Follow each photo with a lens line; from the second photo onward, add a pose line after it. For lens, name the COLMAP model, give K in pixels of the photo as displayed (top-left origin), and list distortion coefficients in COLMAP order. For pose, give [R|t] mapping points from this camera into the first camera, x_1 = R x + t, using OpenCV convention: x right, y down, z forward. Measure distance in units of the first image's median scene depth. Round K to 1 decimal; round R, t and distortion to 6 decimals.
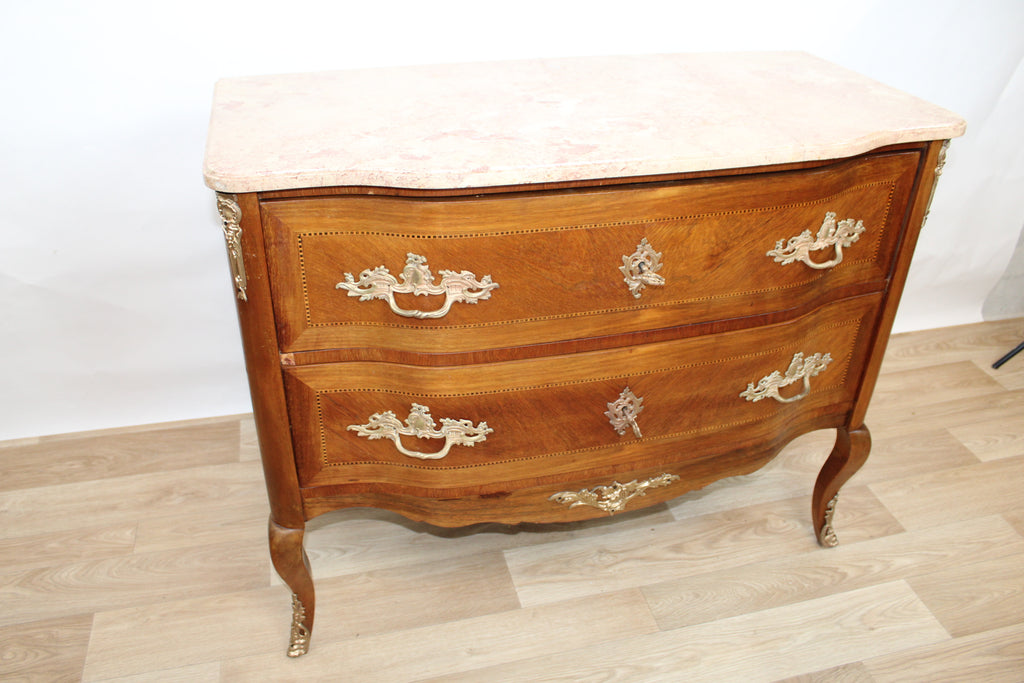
lens RADIAL K [[848.2, 0, 512.0], [0, 848.2, 341.5], [0, 0, 1]] dist [-0.164772, 0.142963]
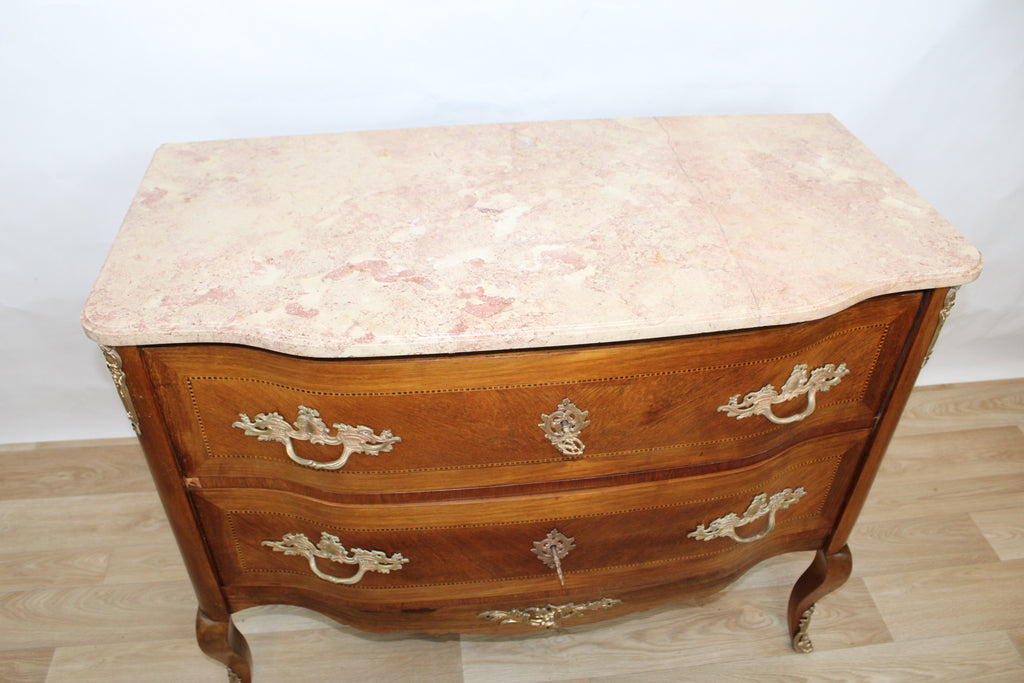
lens RADIAL K [[843.7, 0, 512.0], [0, 843.7, 341.5], [0, 0, 1]] dist [-0.163281, 0.140300]
pose [[0.991480, 0.077646, -0.104590, 0.165920], [-0.065605, 0.991311, 0.114014, -0.245780], [0.112533, -0.106181, 0.987958, 0.107751]]
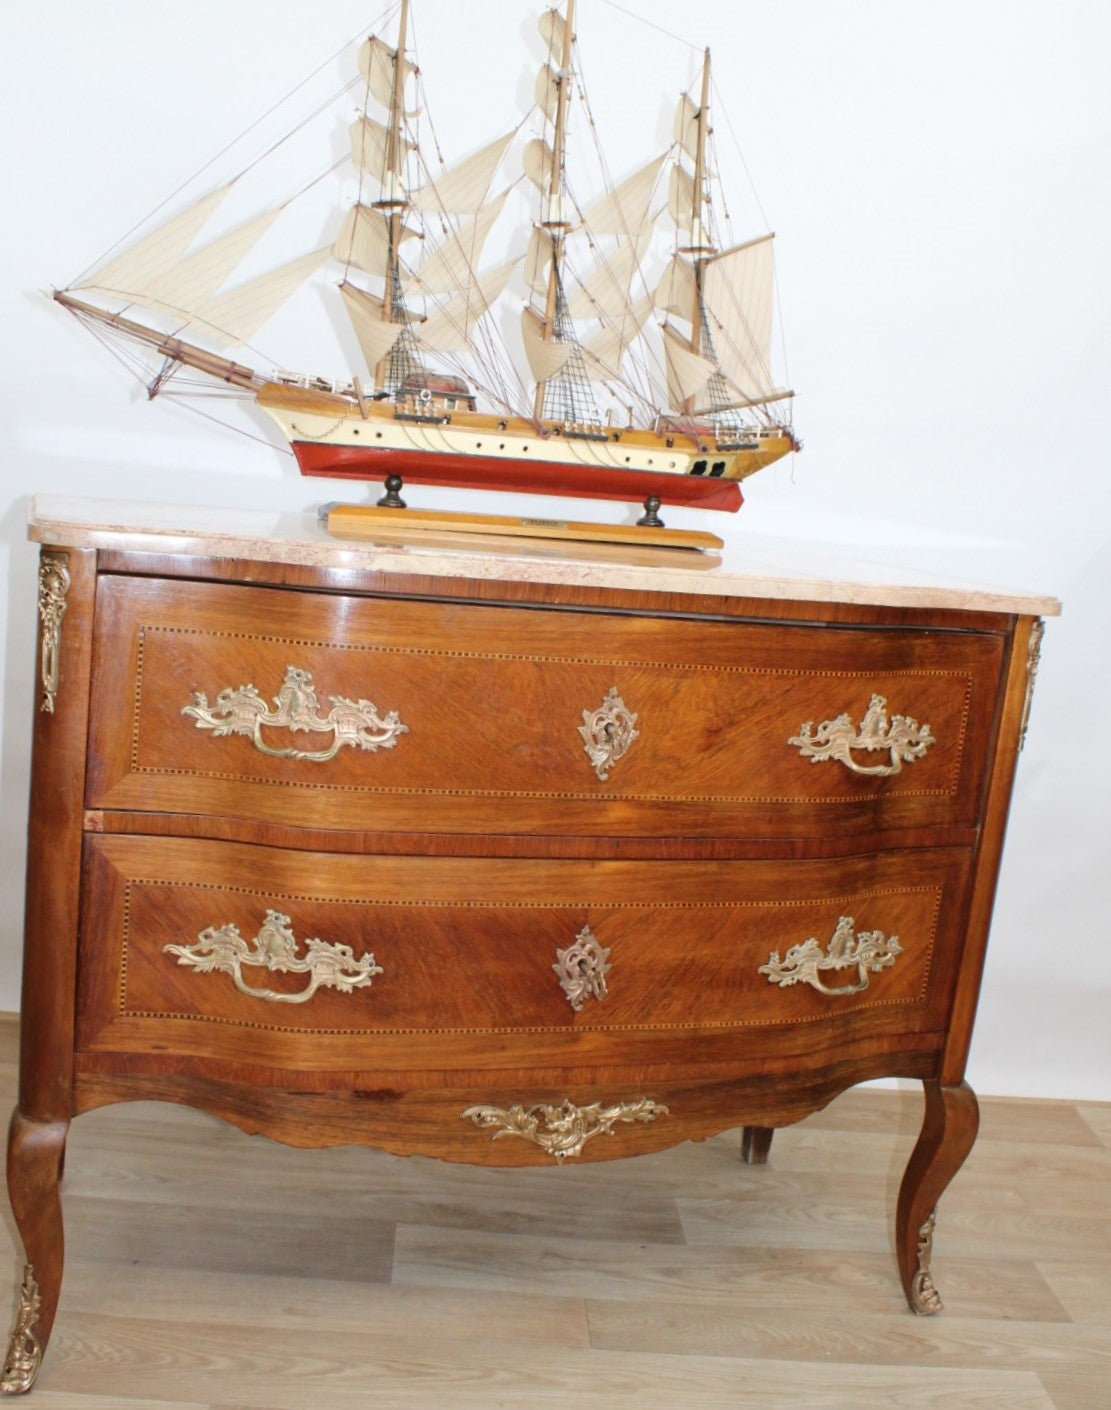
lens RADIAL K [[1575.7, 0, 558.6], [0, 1575.7, 726.8], [0, 0, 1]] dist [-0.168693, 0.142431]
pose [[0.995384, 0.070793, 0.064806, 0.021044], [-0.041898, 0.928004, -0.370206, 0.364109], [-0.086348, 0.365781, 0.926687, -0.214233]]
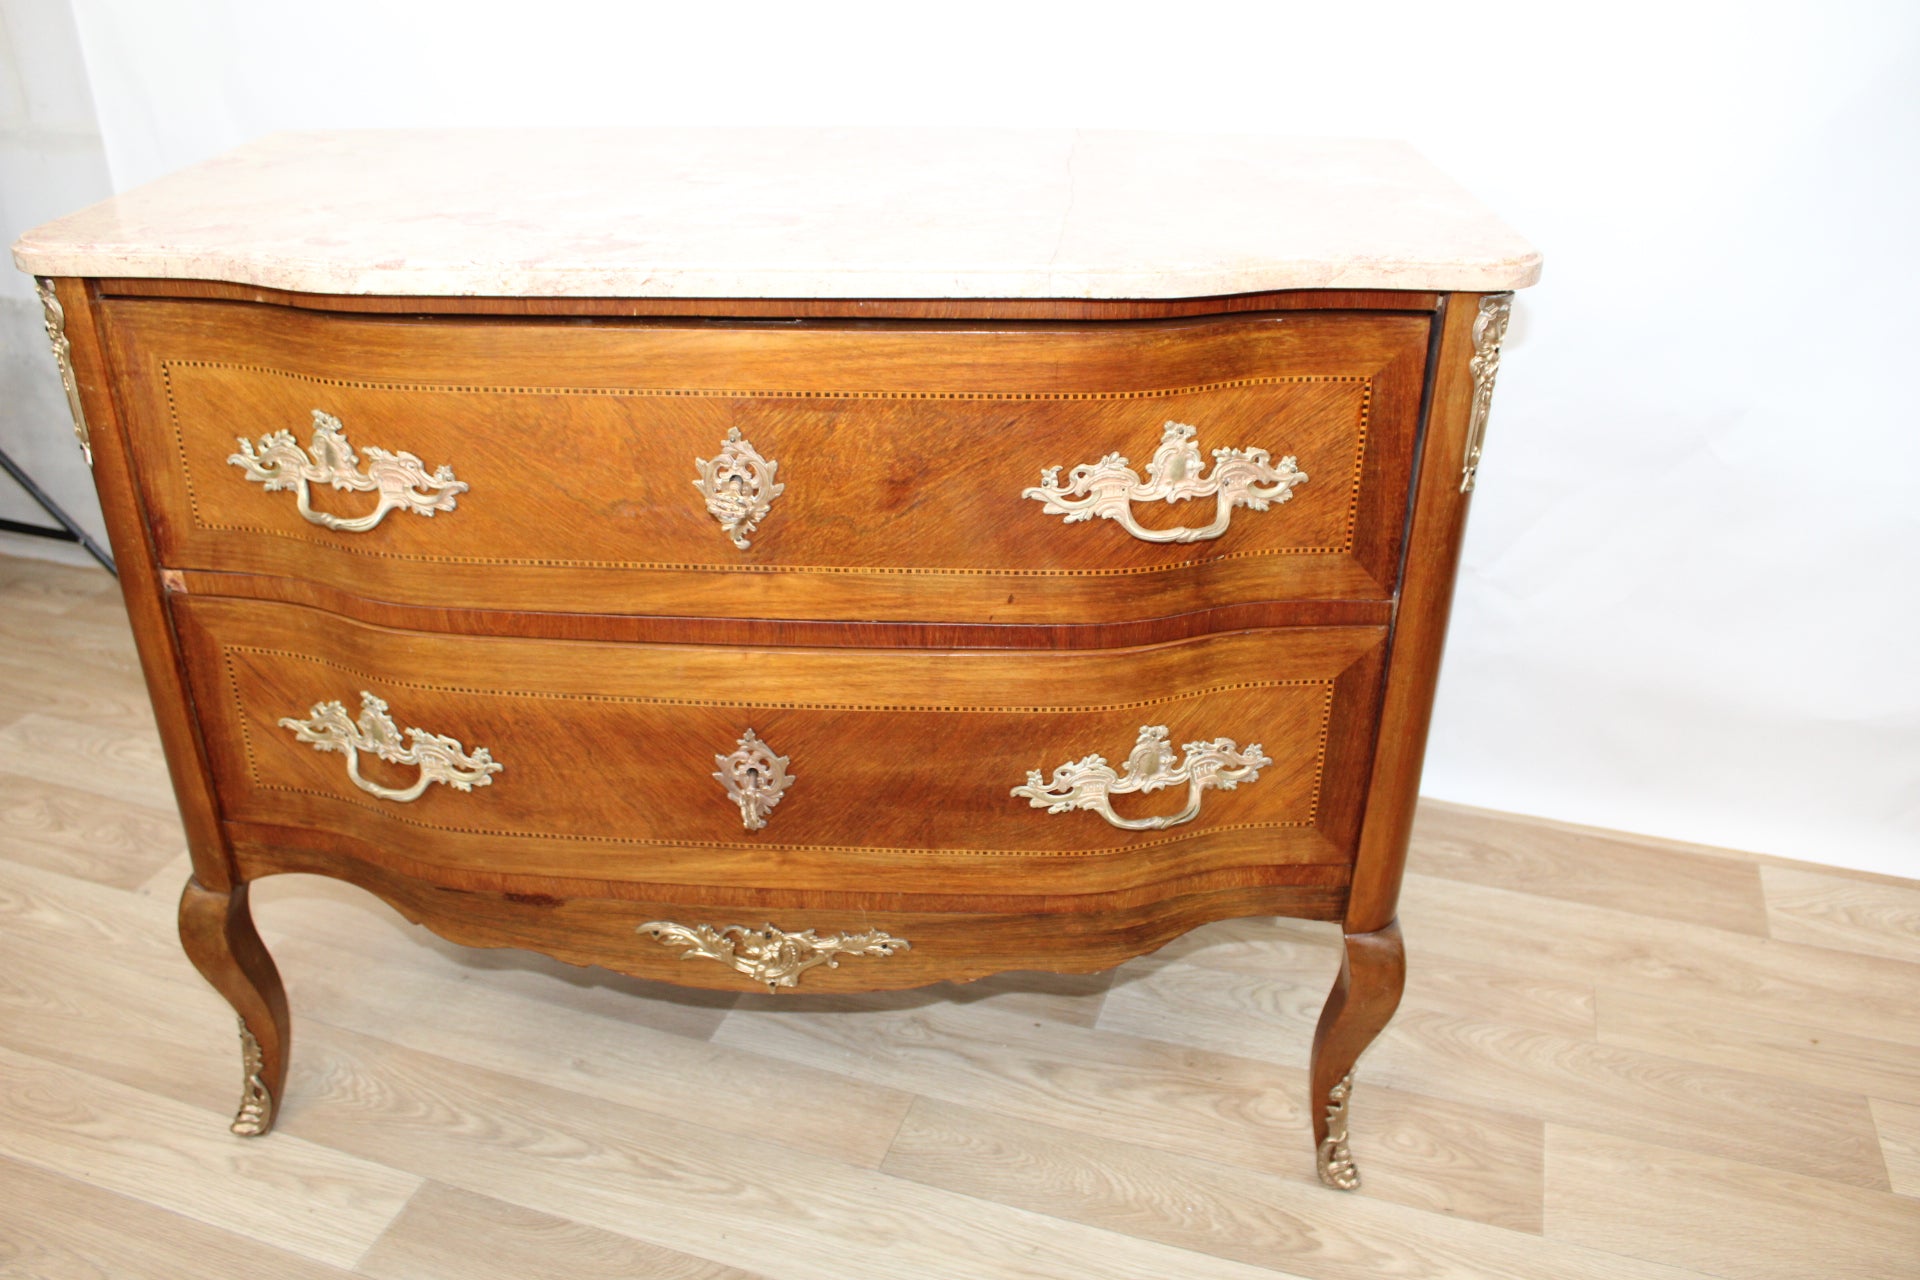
lens RADIAL K [[1590.4, 0, 960.0], [0, 1590.4, 640.0], [0, 0, 1]] dist [-0.164772, 0.142963]
pose [[0.951213, 0.132178, -0.278788, 0.506714], [-0.152743, 0.986829, -0.053278, 0.031842], [0.268074, 0.093261, 0.958874, 0.105500]]
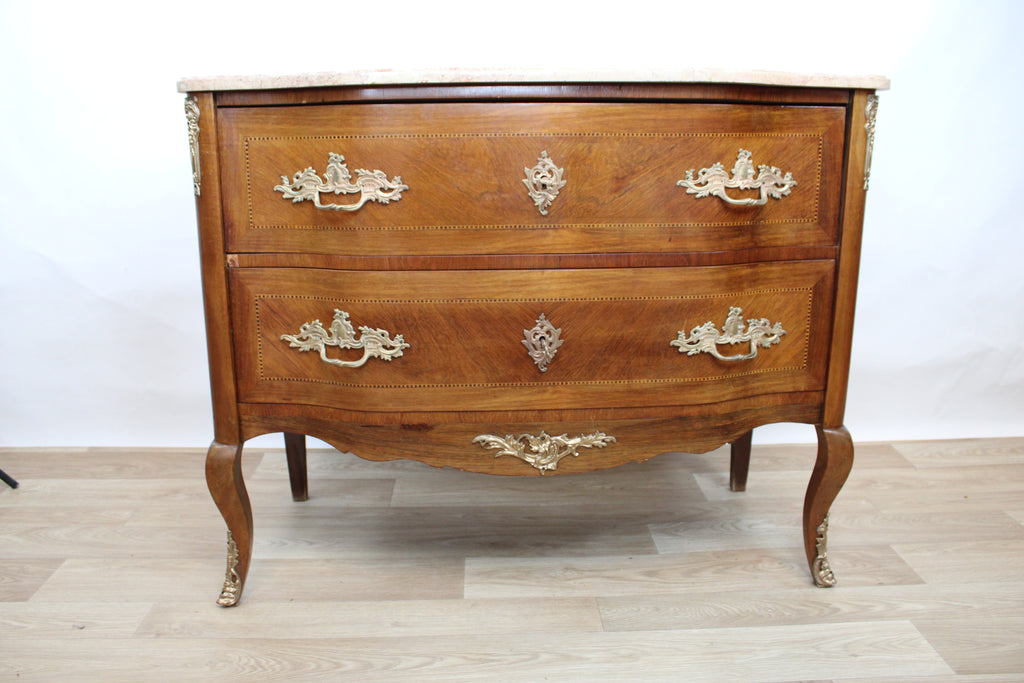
lens RADIAL K [[848.2, 0, 512.0], [0, 848.2, 341.5], [0, 0, 1]] dist [-0.164772, 0.142963]
pose [[0.977517, 0.027366, -0.209074, 0.308036], [-0.090206, 0.950500, -0.297342, 0.385085], [0.190587, 0.309517, 0.931599, 0.048583]]
